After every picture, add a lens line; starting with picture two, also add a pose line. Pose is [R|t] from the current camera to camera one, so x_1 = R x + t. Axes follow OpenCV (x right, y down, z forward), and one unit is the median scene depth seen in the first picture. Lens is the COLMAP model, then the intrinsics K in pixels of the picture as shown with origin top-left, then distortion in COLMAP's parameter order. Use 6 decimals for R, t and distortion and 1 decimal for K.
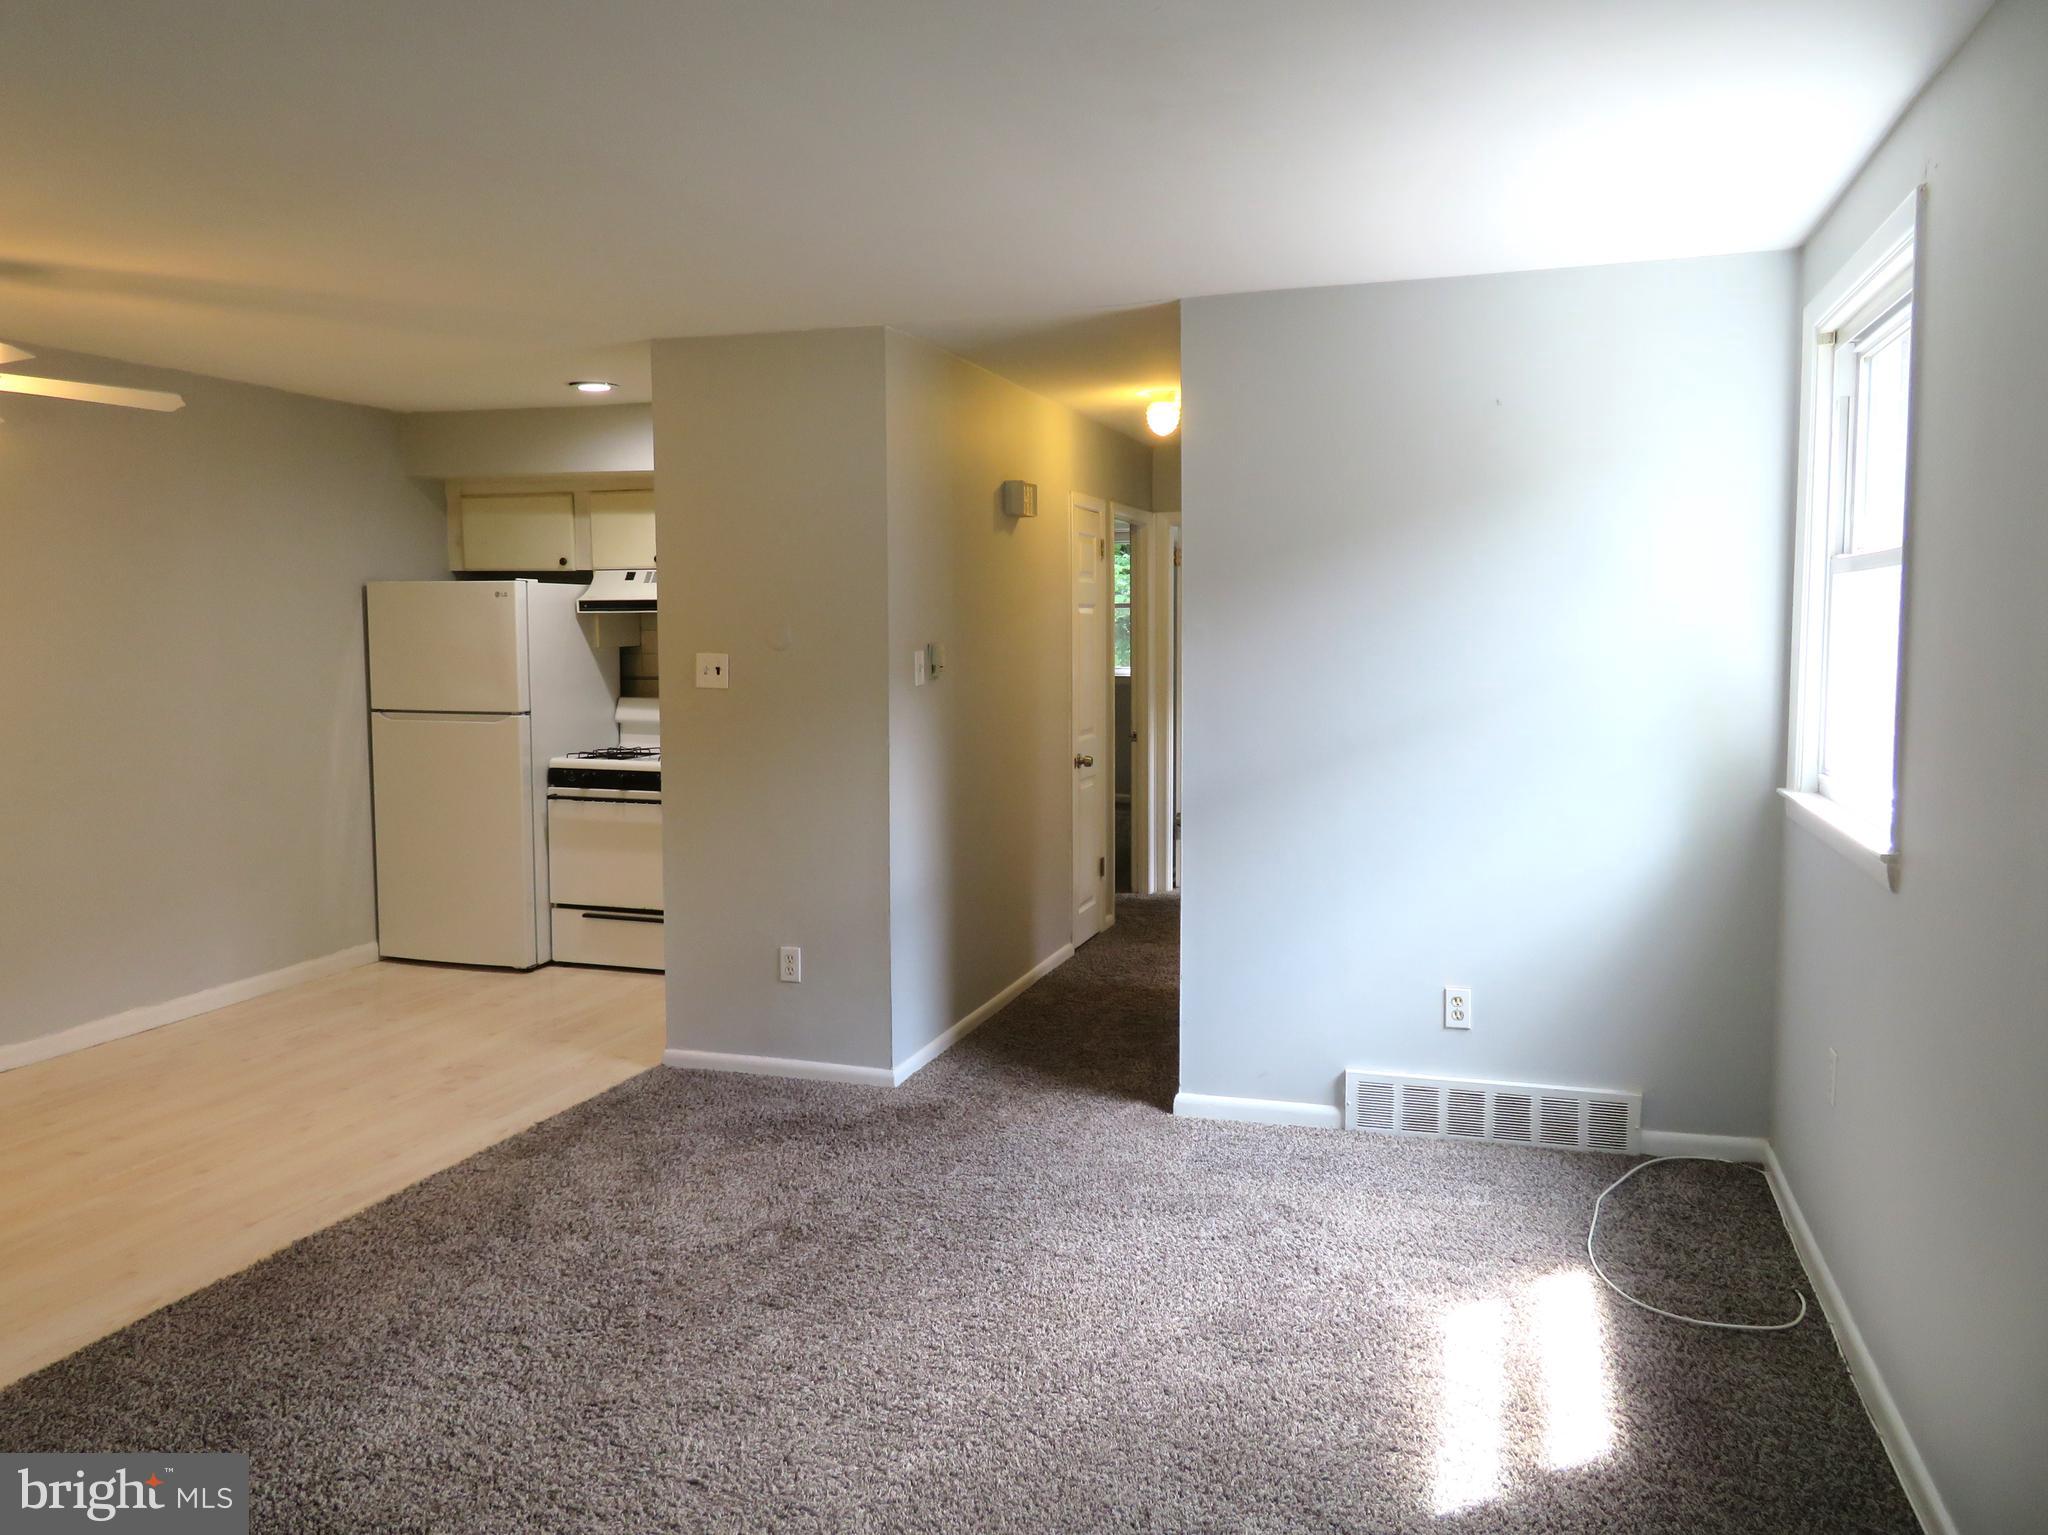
lens RADIAL K [[1539.9, 0, 1029.1], [0, 1539.9, 770.6], [0, 0, 1]] dist [-0.010395, -0.003595]
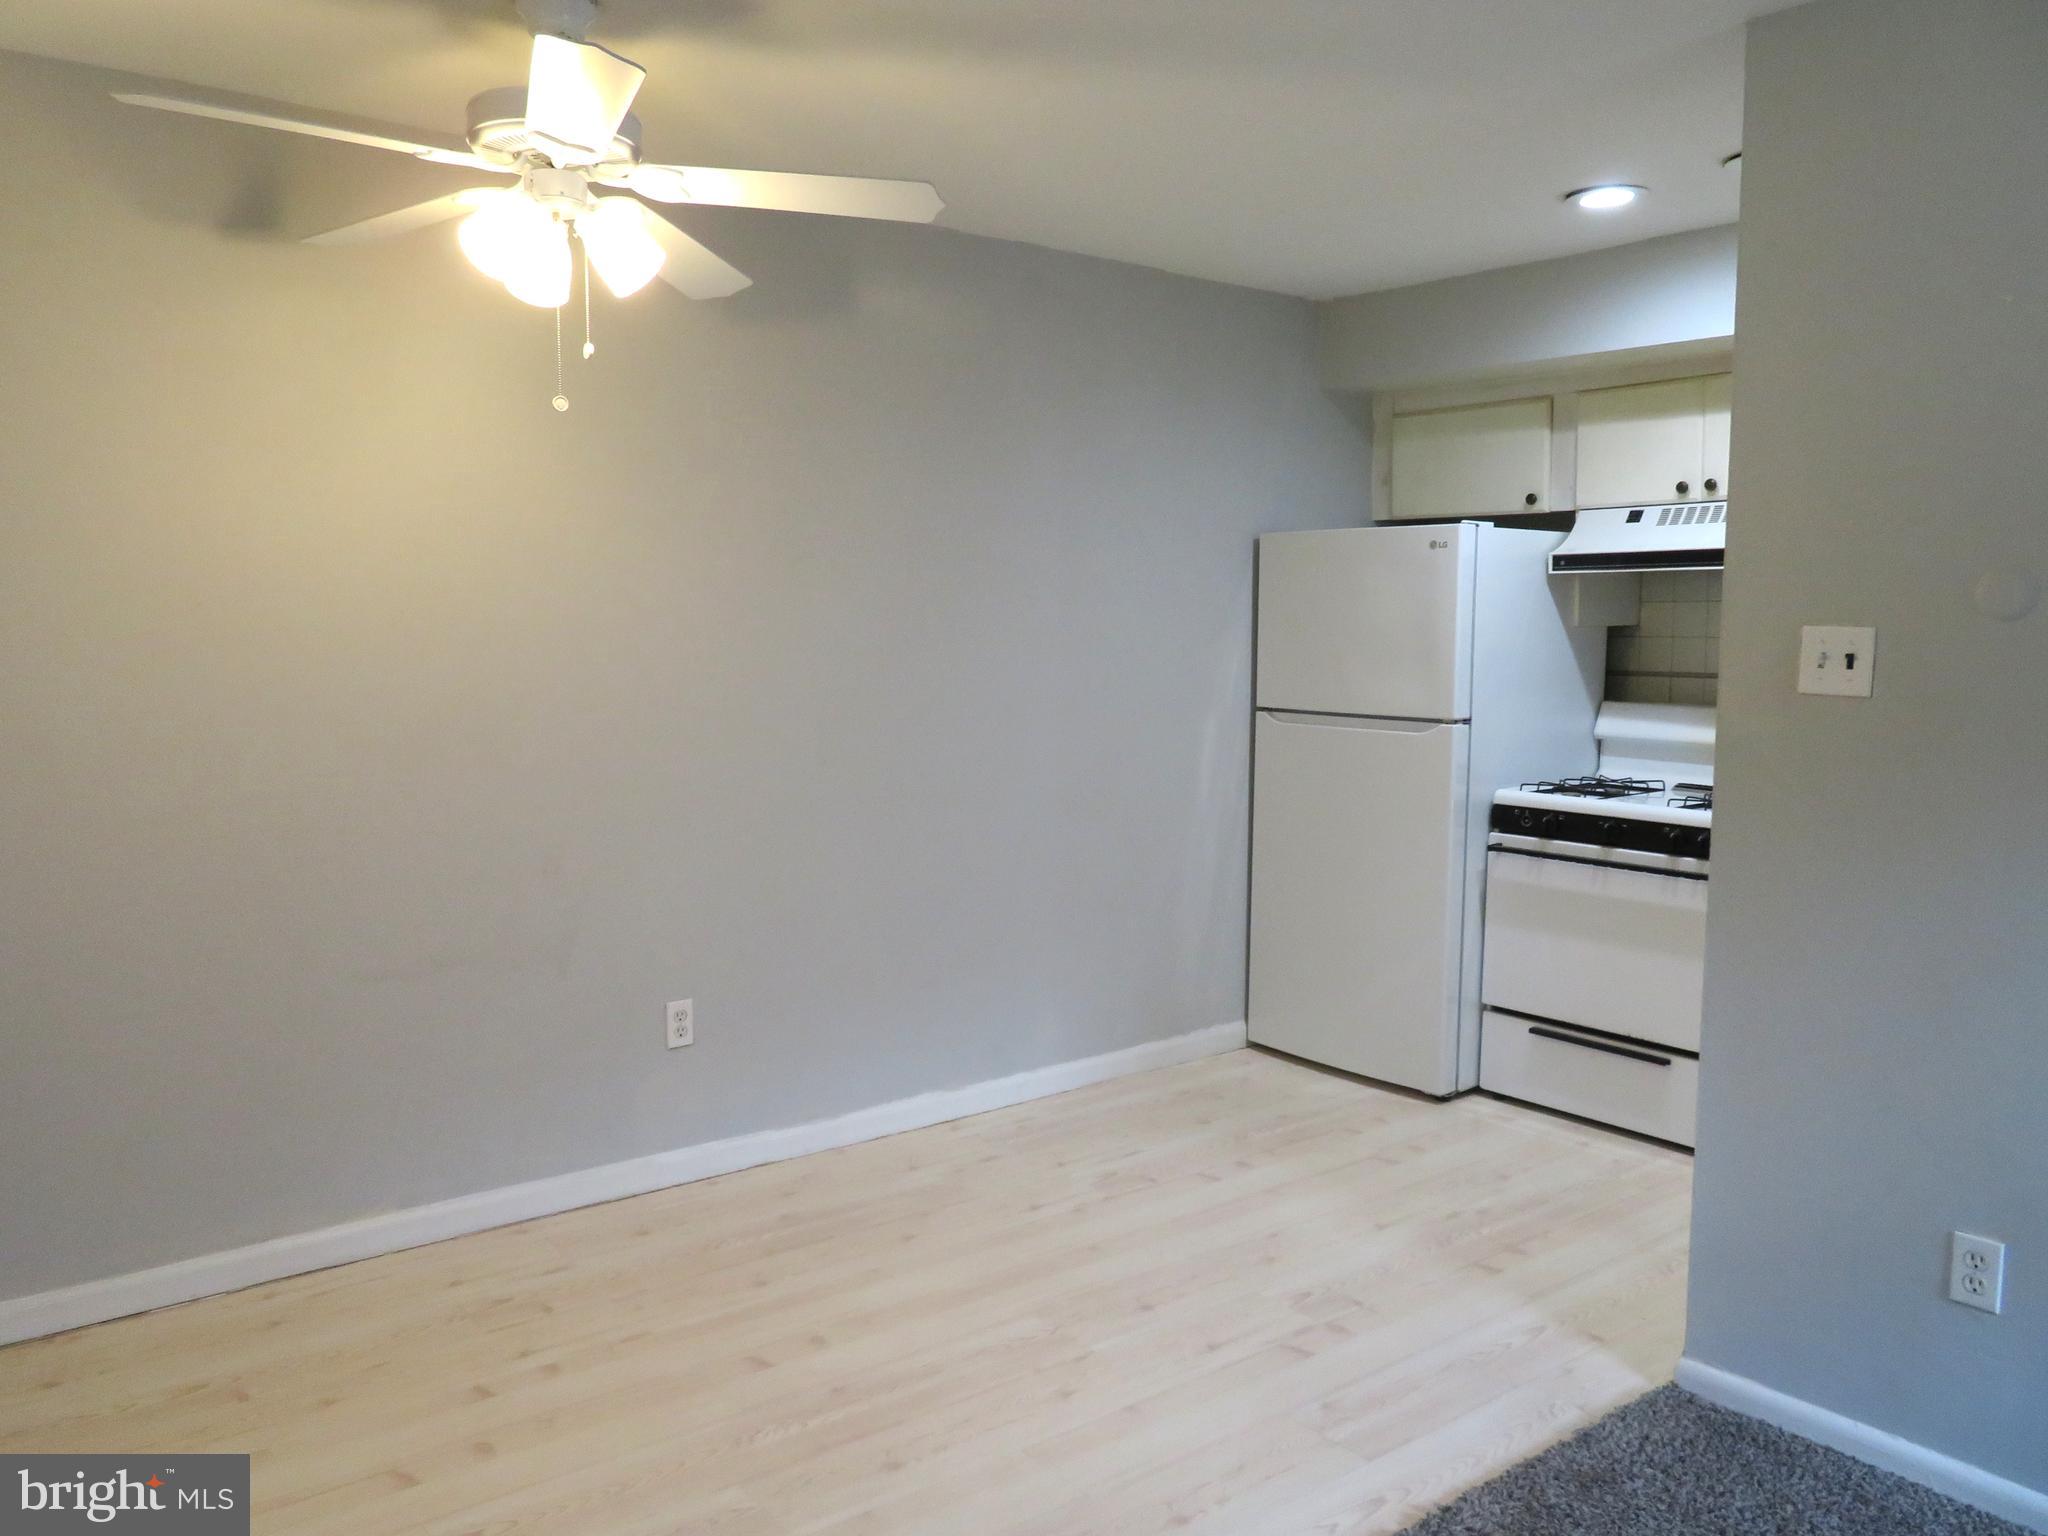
lens RADIAL K [[1552.4, 0, 1023.8], [0, 1552.4, 775.5], [0, 0, 1]] dist [-0.003283, 0.008900]
pose [[0.830701, 0.059388, -0.553542, -0.107668], [-0.056081, 0.998163, 0.022929, -0.018098], [0.553887, 0.011996, 0.832506, 0.321902]]
